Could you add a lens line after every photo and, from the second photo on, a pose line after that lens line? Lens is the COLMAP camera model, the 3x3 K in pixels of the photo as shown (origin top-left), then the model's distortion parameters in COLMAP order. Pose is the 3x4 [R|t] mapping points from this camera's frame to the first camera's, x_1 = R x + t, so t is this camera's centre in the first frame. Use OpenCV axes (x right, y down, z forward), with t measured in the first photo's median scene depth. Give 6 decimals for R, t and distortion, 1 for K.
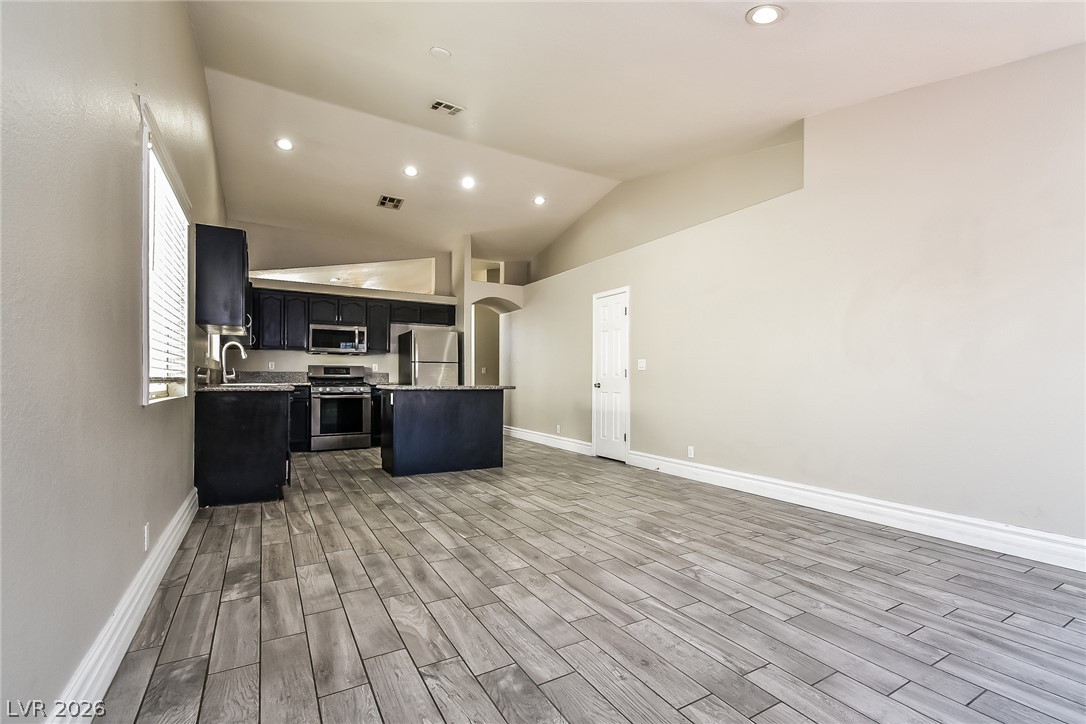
lens RADIAL K [[487.9, 0, 549.4], [0, 487.9, 371.5], [0, 0, 1]] dist [0.000383, 0.000028]
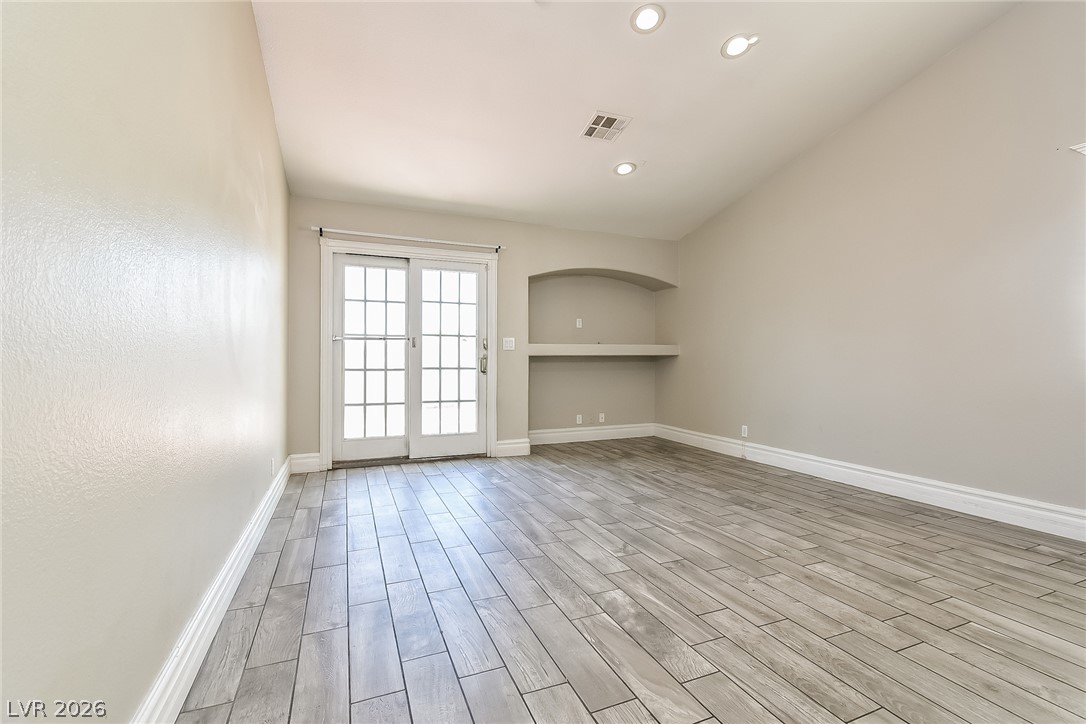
lens RADIAL K [[487.9, 0, 549.4], [0, 487.9, 371.5], [0, 0, 1]] dist [0.000383, 0.000028]
pose [[-0.991461, -0.006252, 0.130256, 0.150002], [-0.005536, 0.999968, 0.005860, 0.017541], [-0.130289, 0.005089, -0.991463, 0.939585]]
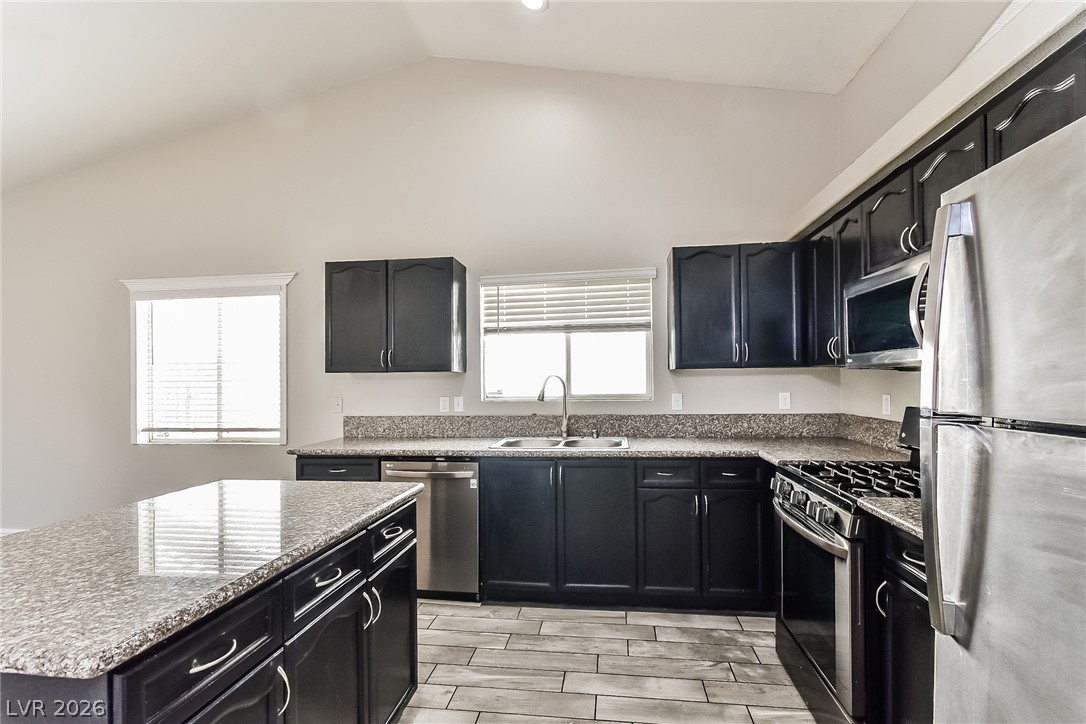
lens RADIAL K [[490.4, 0, 548.1], [0, 490.4, 383.9], [0, 0, 1]] dist [0.002957, 0.000198]
pose [[-0.612356, 0.009051, -0.790530, -0.132154], [0.027961, 0.999557, -0.010215, -0.038145], [0.790088, -0.028359, -0.612338, 1.319686]]
